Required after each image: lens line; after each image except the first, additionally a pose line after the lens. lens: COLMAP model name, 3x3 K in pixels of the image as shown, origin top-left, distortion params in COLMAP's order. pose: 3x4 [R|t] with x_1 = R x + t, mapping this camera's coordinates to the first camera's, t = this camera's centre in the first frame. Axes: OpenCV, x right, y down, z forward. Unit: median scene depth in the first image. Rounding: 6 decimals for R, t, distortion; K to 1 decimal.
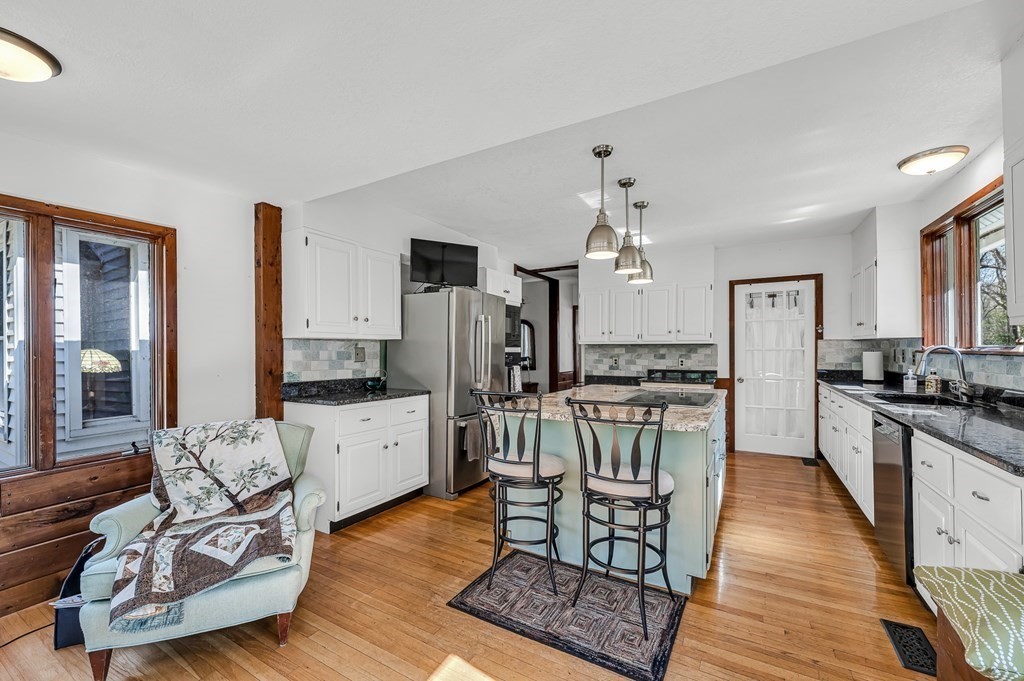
lens RADIAL K [[416.9, 0, 508.0], [0, 416.9, 351.8], [0, 0, 1]] dist [0.001077, 0.000072]
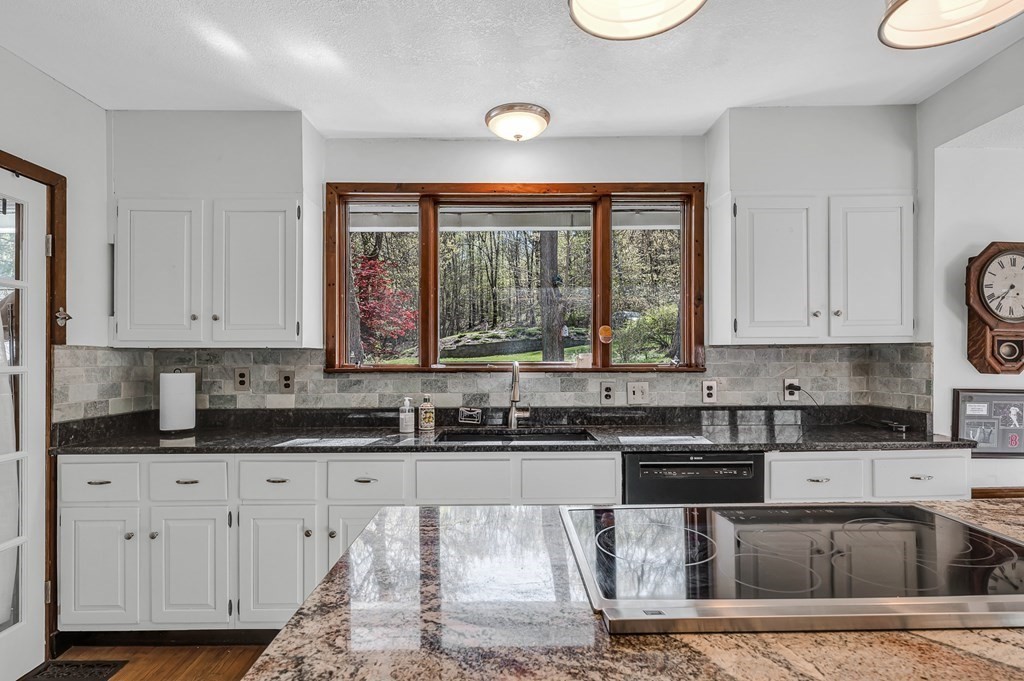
lens RADIAL K [[528.5, 0, 508.9], [0, 528.5, 358.1], [0, 0, 1]] dist [0.002795, 0.000662]
pose [[-0.509314, 0.004841, 0.860567, 0.158620], [0.010360, 0.999946, 0.000507, -0.018737], [-0.860519, 0.009174, -0.509336, 1.299050]]
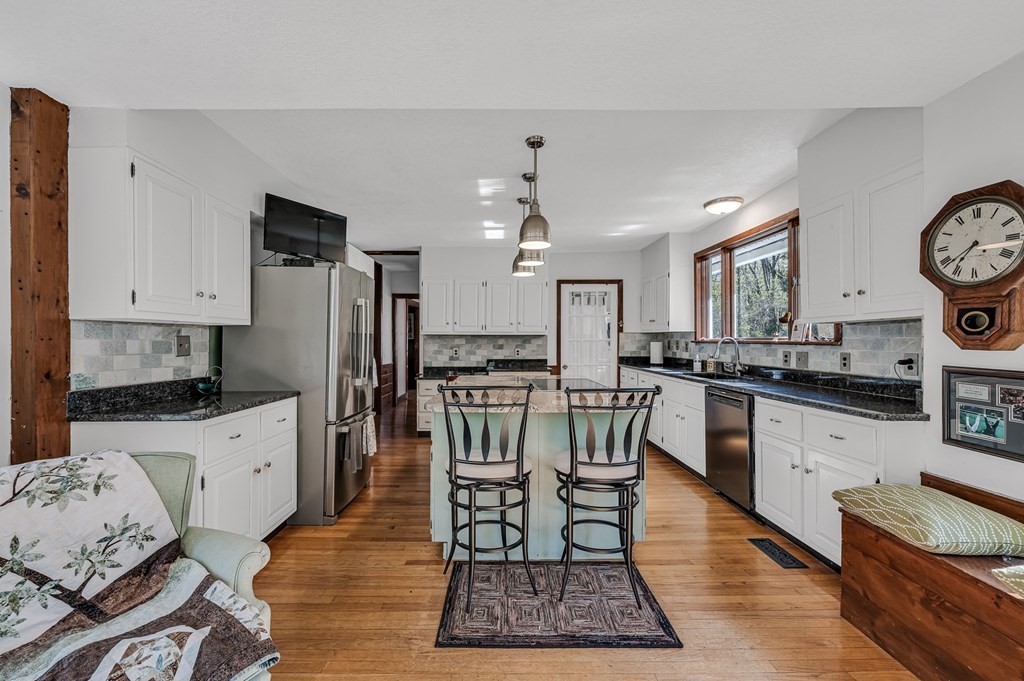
lens RADIAL K [[422.0, 0, 501.0], [0, 422.0, 342.1], [0, 0, 1]] dist [0.000188, 0.000150]
pose [[0.862279, 0.000043, 0.506434, -0.292861], [0.001448, 0.999996, -0.002549, 0.003513], [-0.506432, 0.002931, 0.862275, 0.135149]]
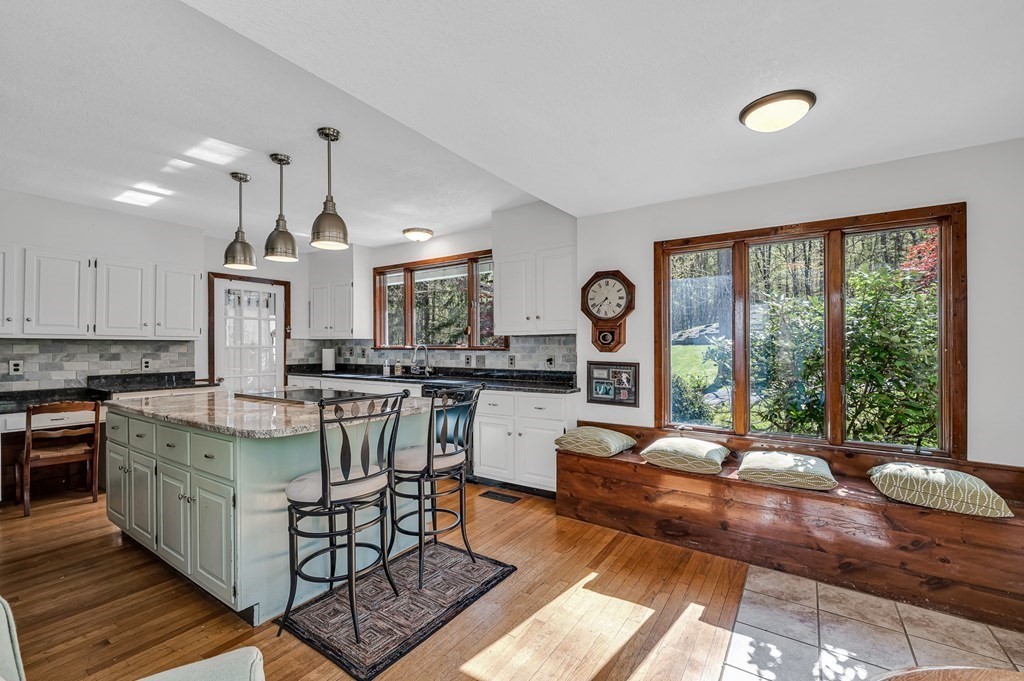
lens RADIAL K [[430.0, 0, 514.2], [0, 430.0, 347.1], [0, 0, 1]] dist [0.000420, 0.000096]
pose [[0.068424, 0.000822, 0.997656, -0.577283], [0.007018, 0.999975, -0.001305, 0.000082], [-0.997632, 0.007091, 0.068417, 0.430161]]
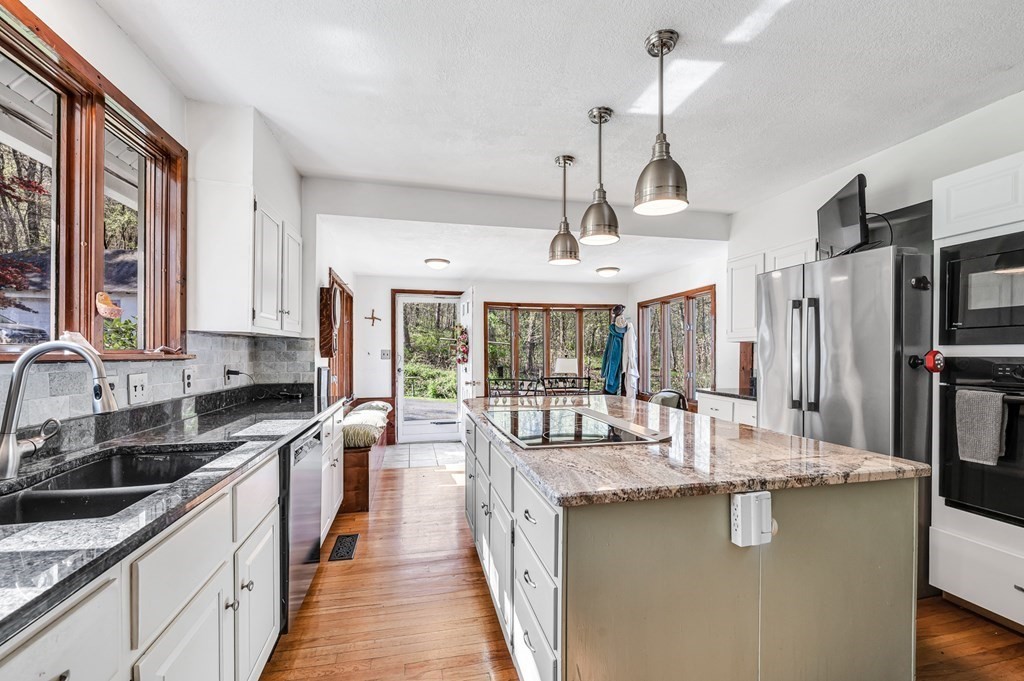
lens RADIAL K [[430.0, 0, 514.2], [0, 430.0, 347.1], [0, 0, 1]] dist [0.000420, 0.000096]
pose [[-0.733707, -0.007793, -0.679421, 0.857305], [-0.002862, 0.999961, -0.008380, -0.006702], [0.679460, -0.004204, -0.733701, 1.396803]]
